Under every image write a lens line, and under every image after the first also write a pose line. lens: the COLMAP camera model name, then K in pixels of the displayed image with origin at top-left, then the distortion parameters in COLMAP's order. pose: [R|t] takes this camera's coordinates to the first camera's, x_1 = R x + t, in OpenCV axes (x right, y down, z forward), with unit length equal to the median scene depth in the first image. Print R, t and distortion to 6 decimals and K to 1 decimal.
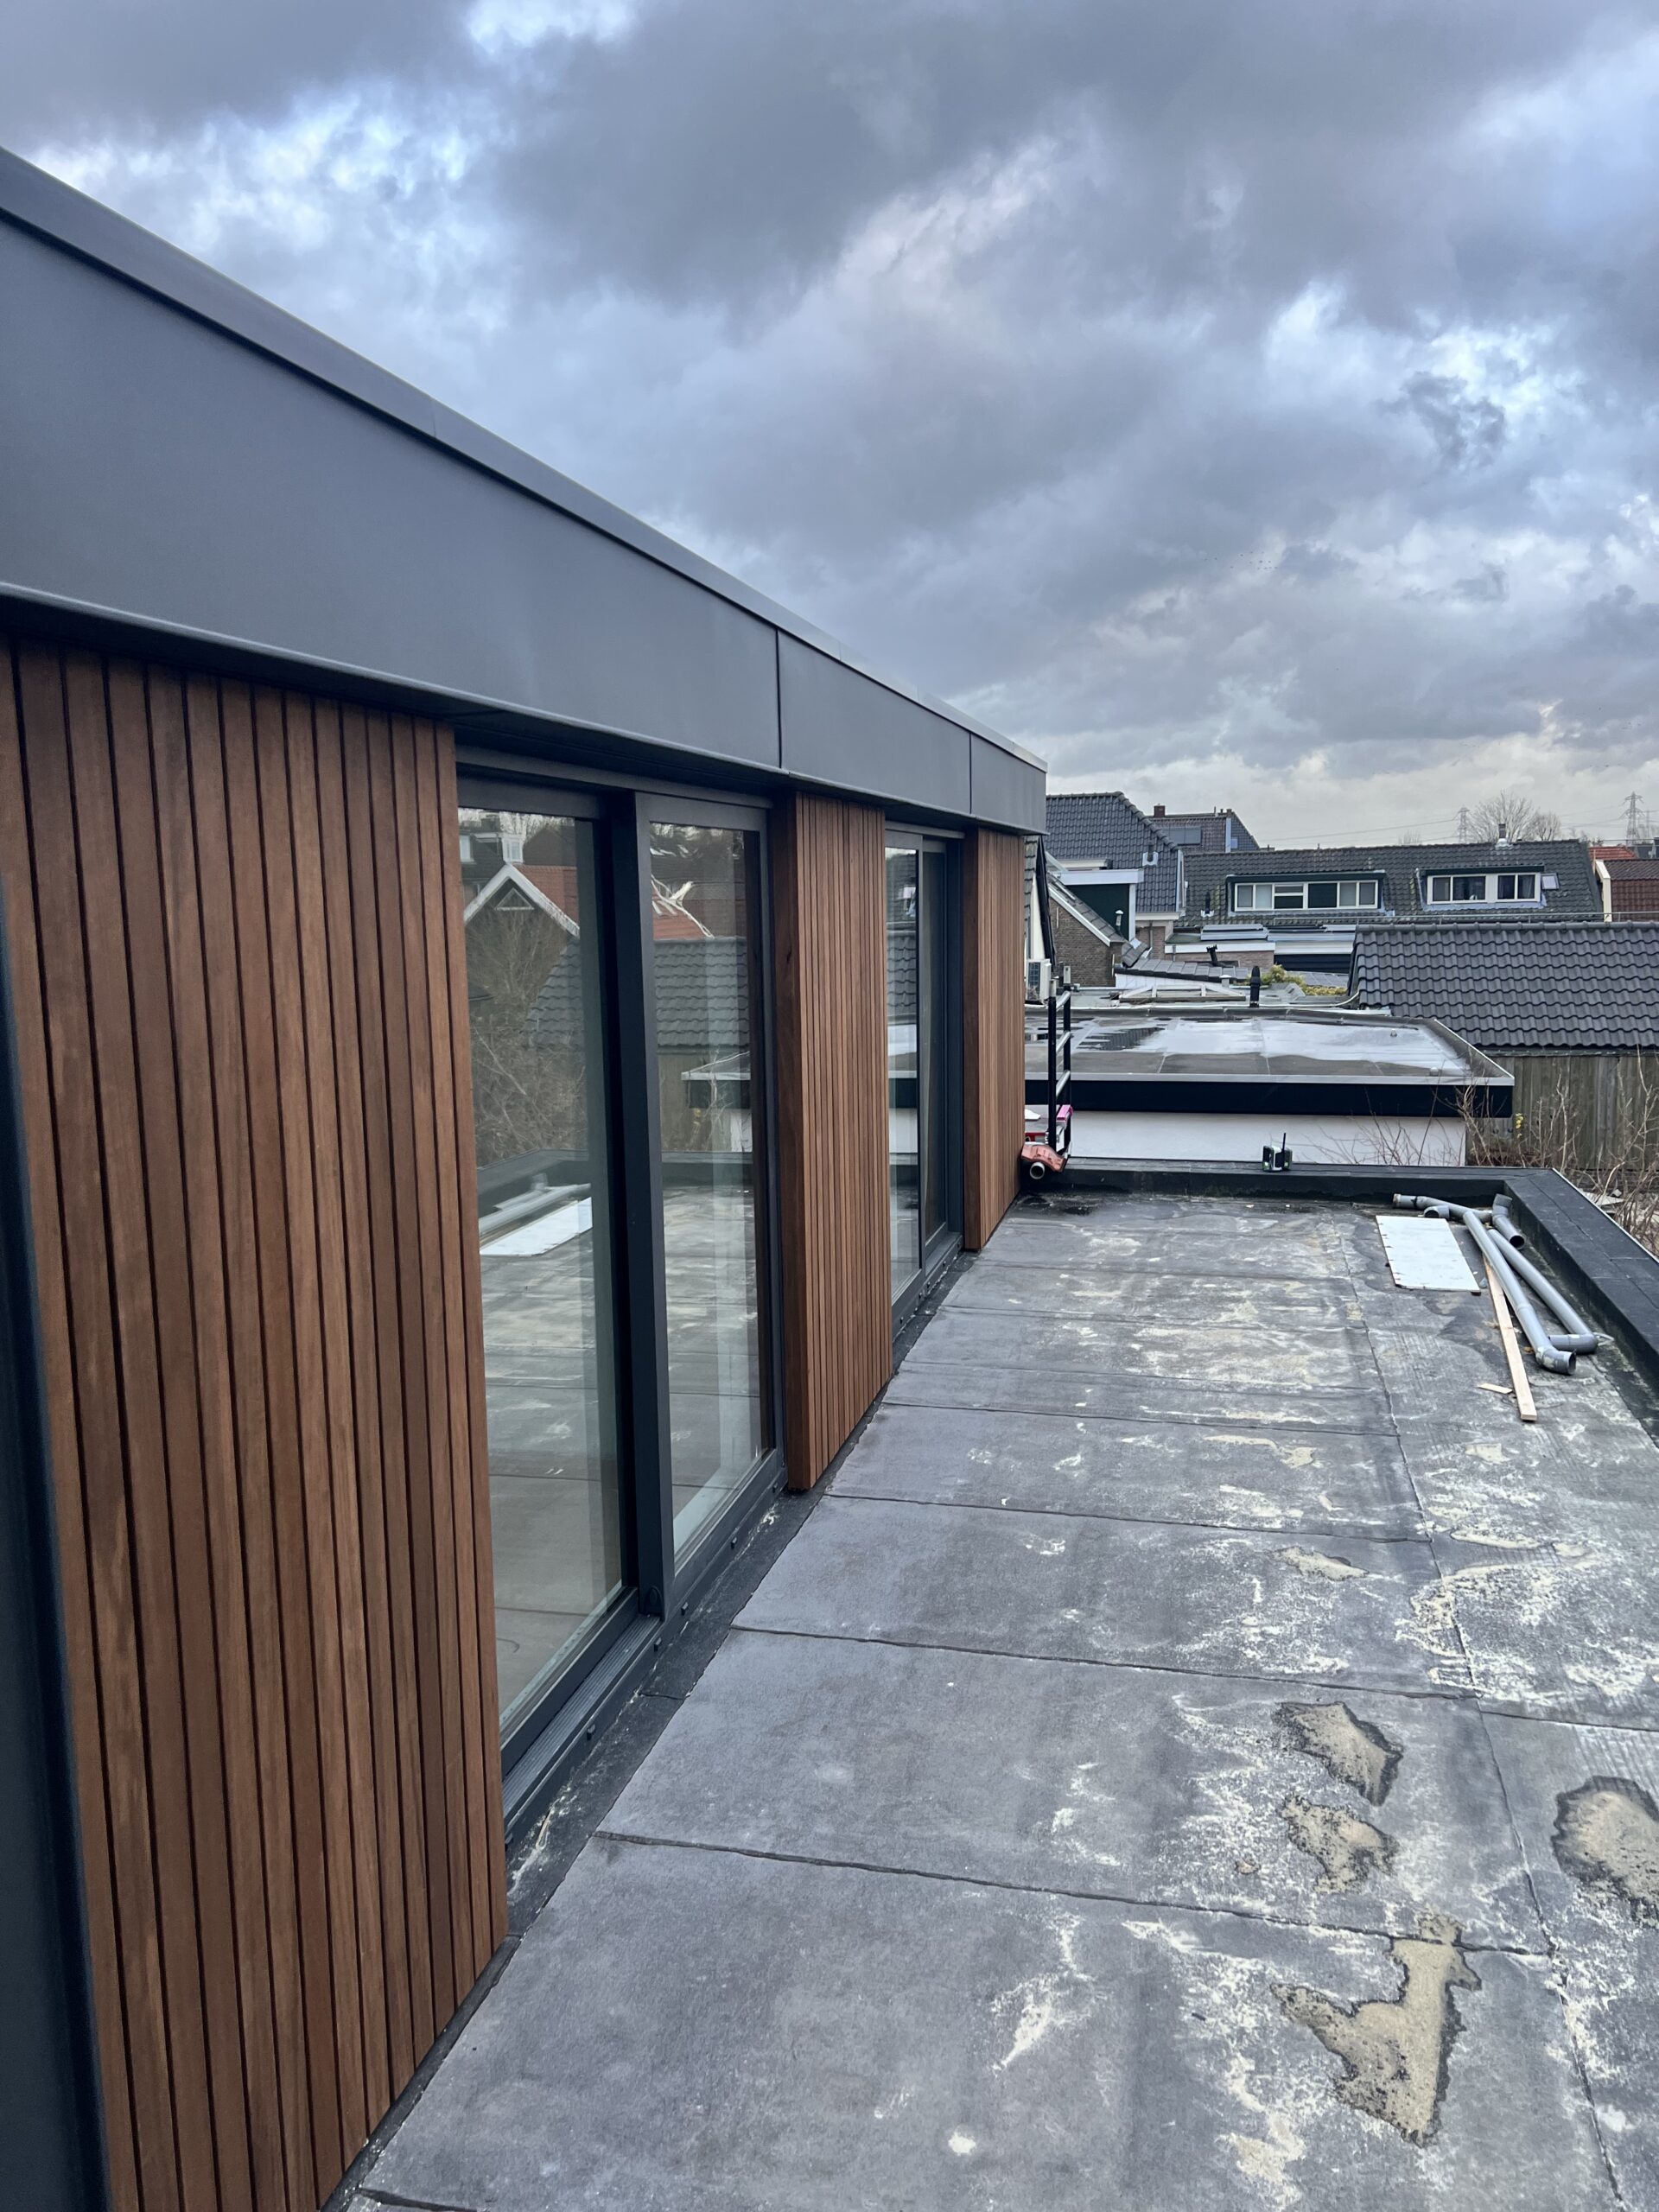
lens RADIAL K [[1638.1, 0, 829.5], [0, 1638.1, 1106.0], [0, 0, 1]] dist [0.047606, -0.045612]
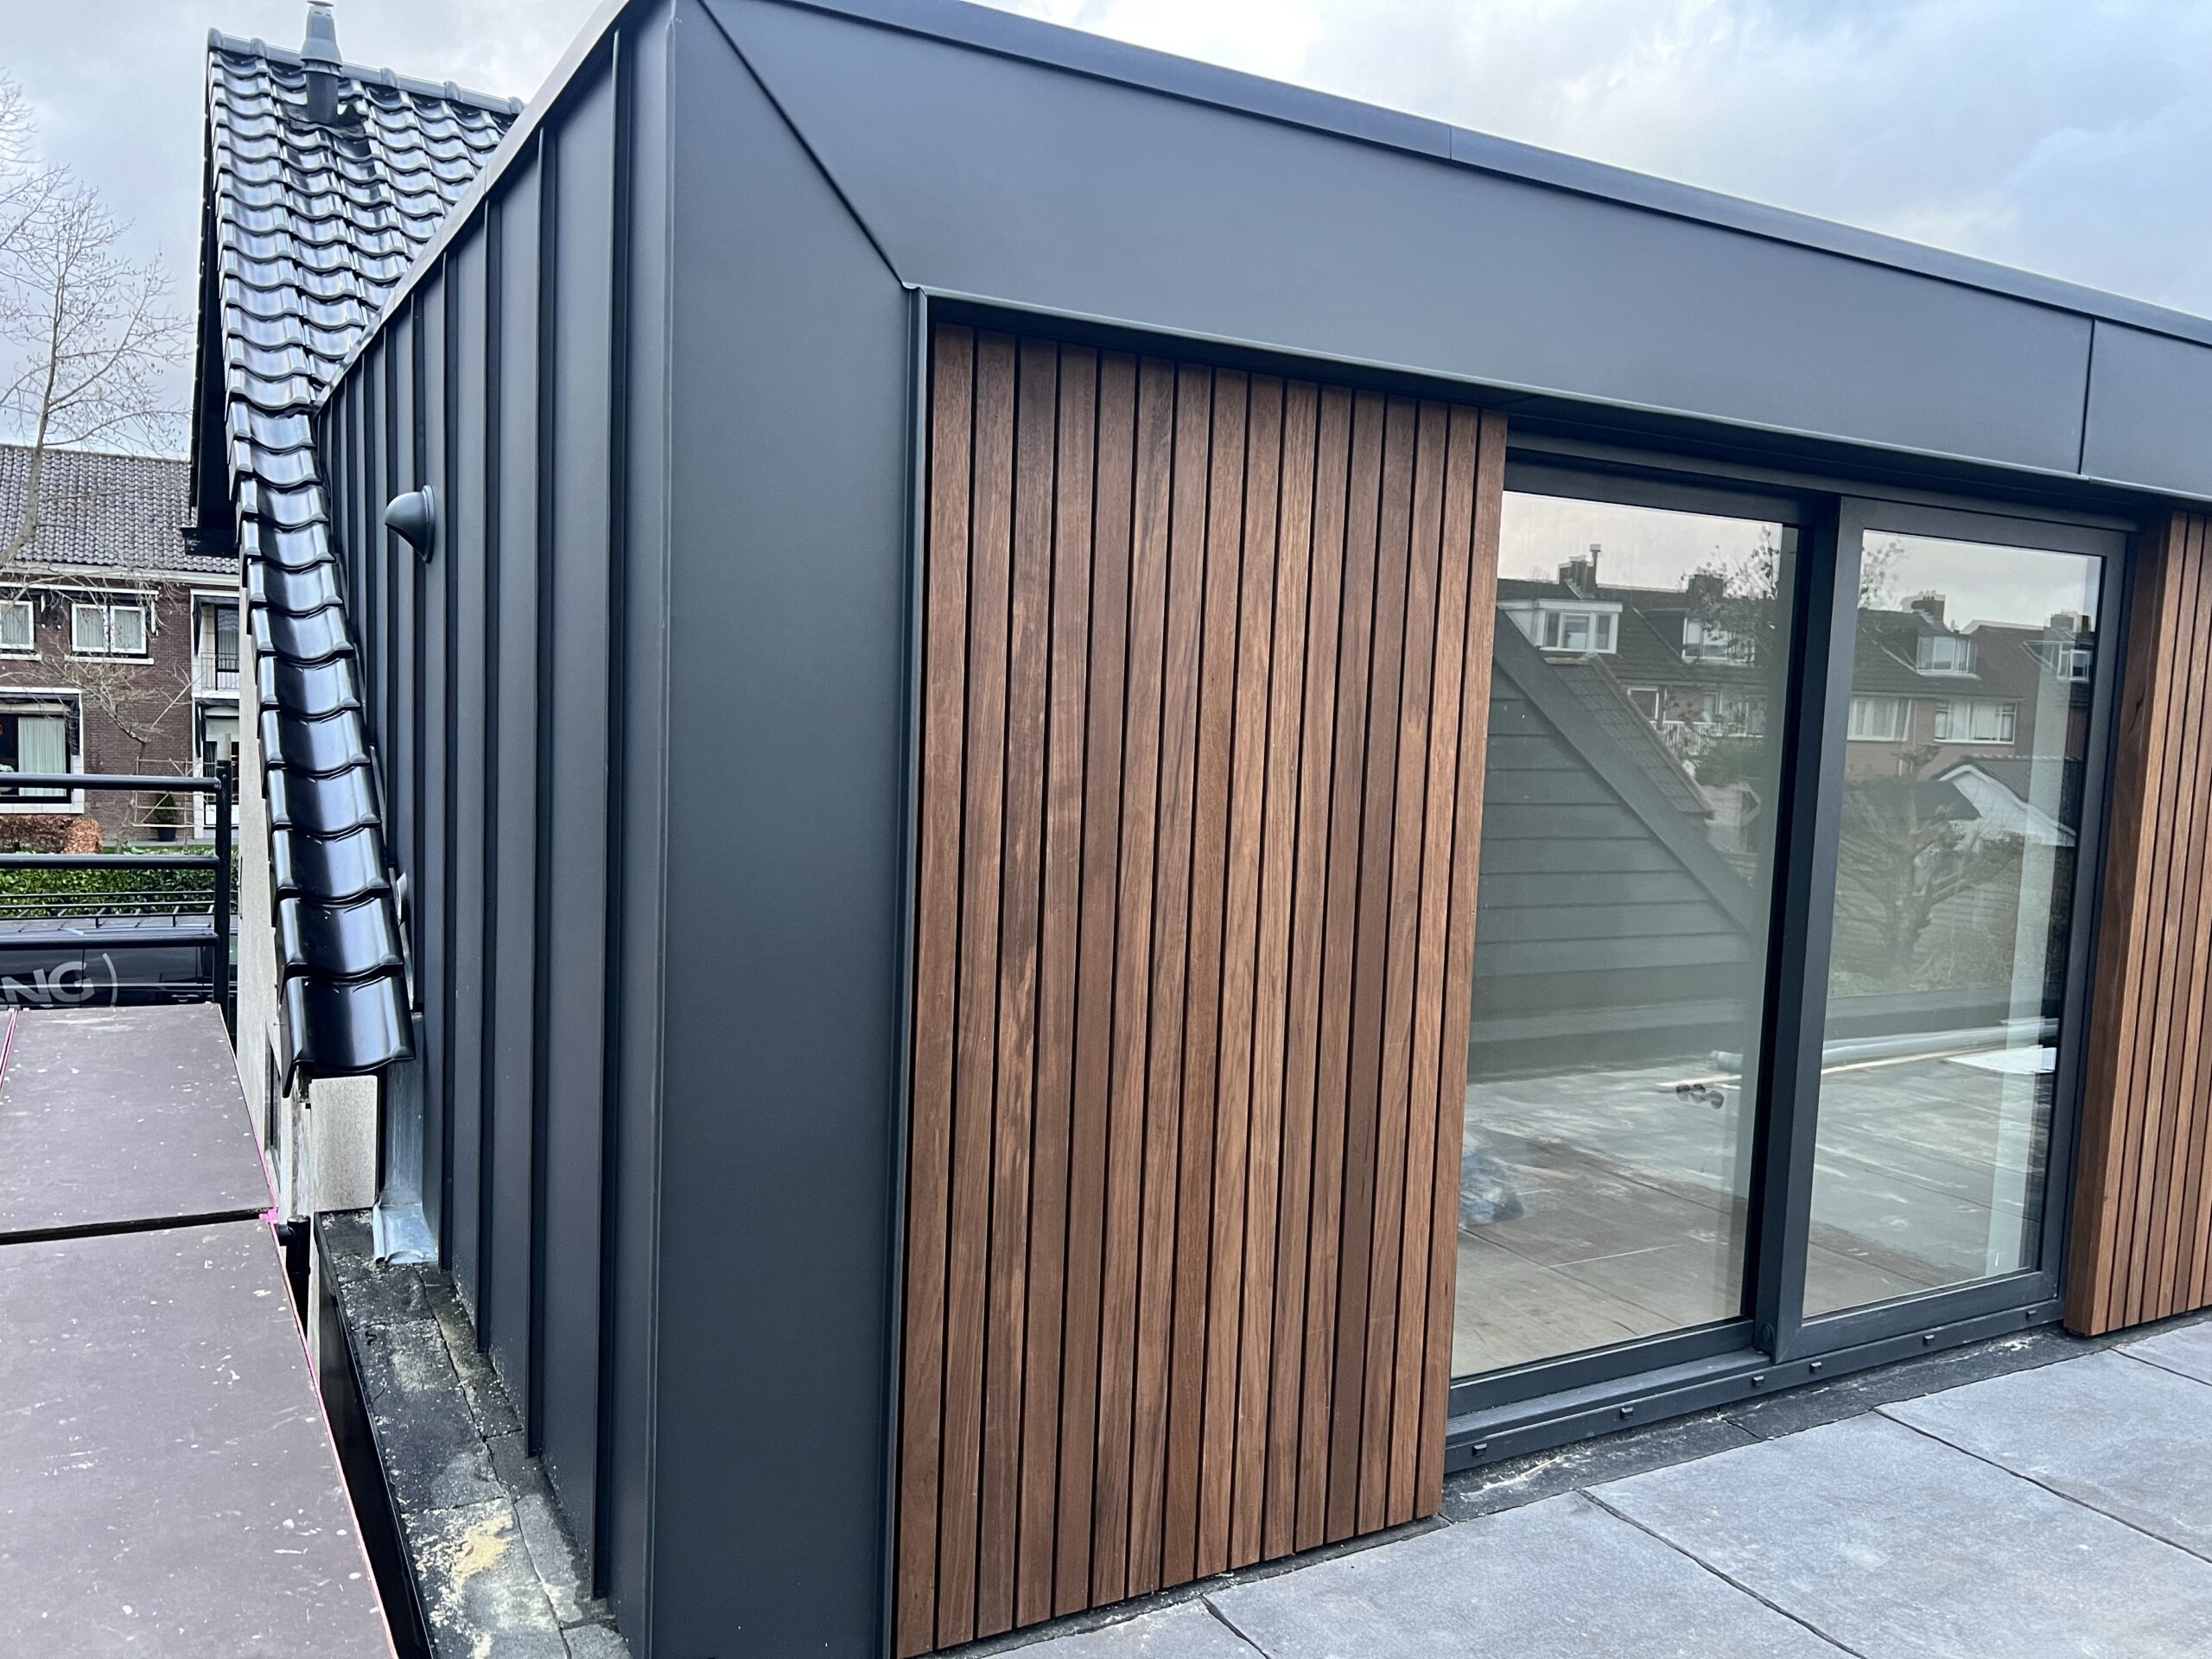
lens RADIAL K [[1638.1, 0, 1106.0], [0, 1638.1, 829.5], [0, 0, 1]] dist [0.047606, -0.045612]
pose [[0.693349, 0.115170, -0.711338, 0.468540], [-0.147935, 0.988869, 0.015910, 0.082858], [0.705253, 0.094200, 0.702670, 0.038044]]
